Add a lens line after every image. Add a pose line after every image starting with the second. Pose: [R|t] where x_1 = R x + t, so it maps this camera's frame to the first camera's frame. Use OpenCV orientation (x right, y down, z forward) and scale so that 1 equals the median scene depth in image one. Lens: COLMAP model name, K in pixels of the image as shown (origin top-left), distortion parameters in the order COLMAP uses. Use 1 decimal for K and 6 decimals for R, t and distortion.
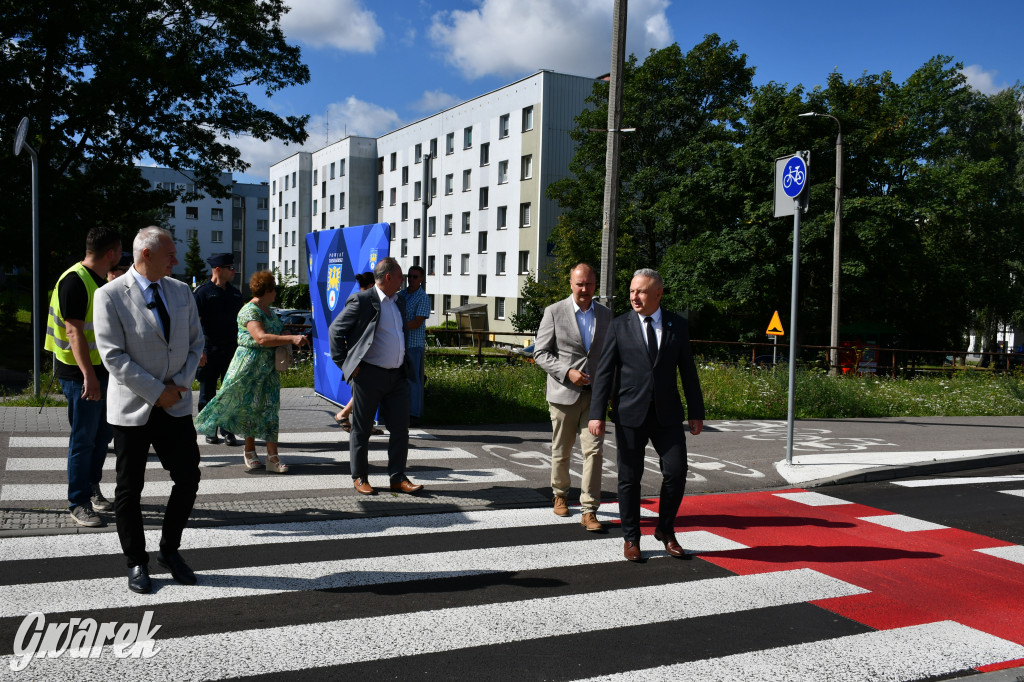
lens RADIAL K [[853.0, 0, 504.0], [0, 853.0, 348.6], [0, 0, 1]] dist [-0.039497, -0.002248]
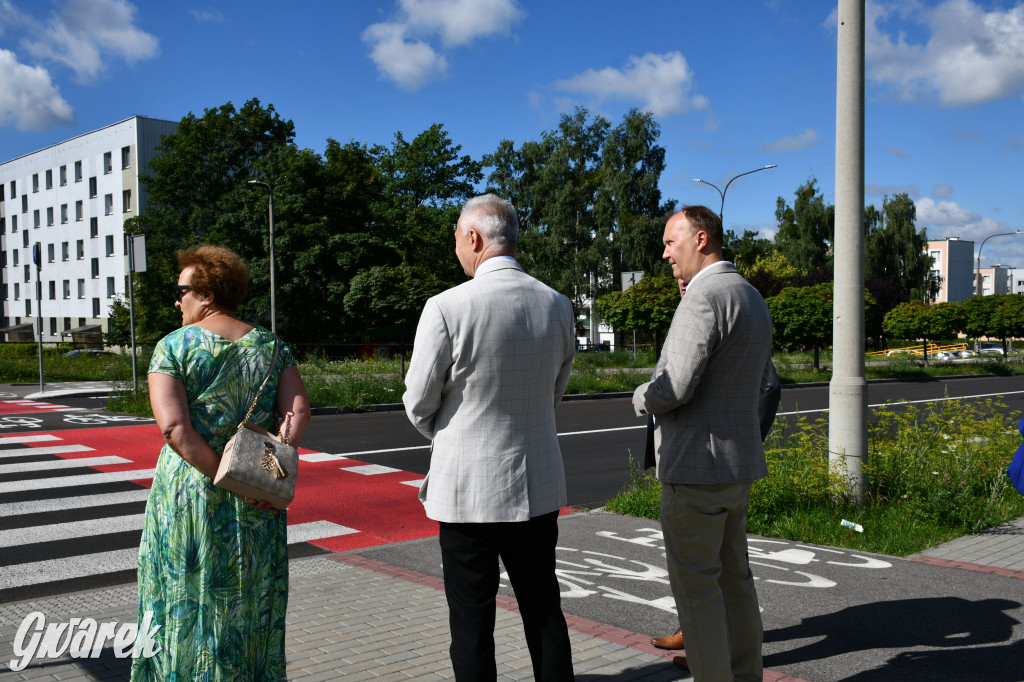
lens RADIAL K [[948.4, 0, 513.9], [0, 948.4, 348.2], [0, 0, 1]] dist [-0.001929, 0.000000]
pose [[0.961173, -0.036548, 0.273514, 0.242171], [0.044503, 0.998746, -0.022936, 0.044933], [-0.272333, 0.034218, 0.961594, -0.474681]]
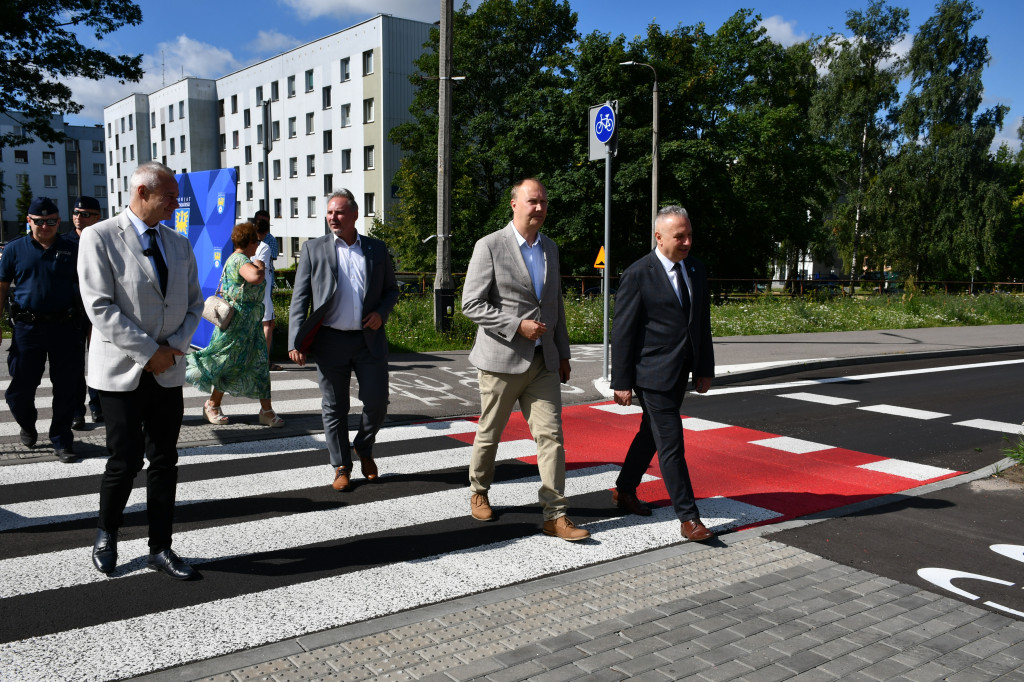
lens RADIAL K [[817.3, 0, 490.6], [0, 817.3, 343.9], [0, 0, 1]] dist [-0.016542, -0.011595]
pose [[0.986193, -0.038311, 0.161105, 0.003190], [0.027083, 0.997086, 0.071319, 0.001464], [-0.163368, -0.065971, 0.984357, -0.015237]]
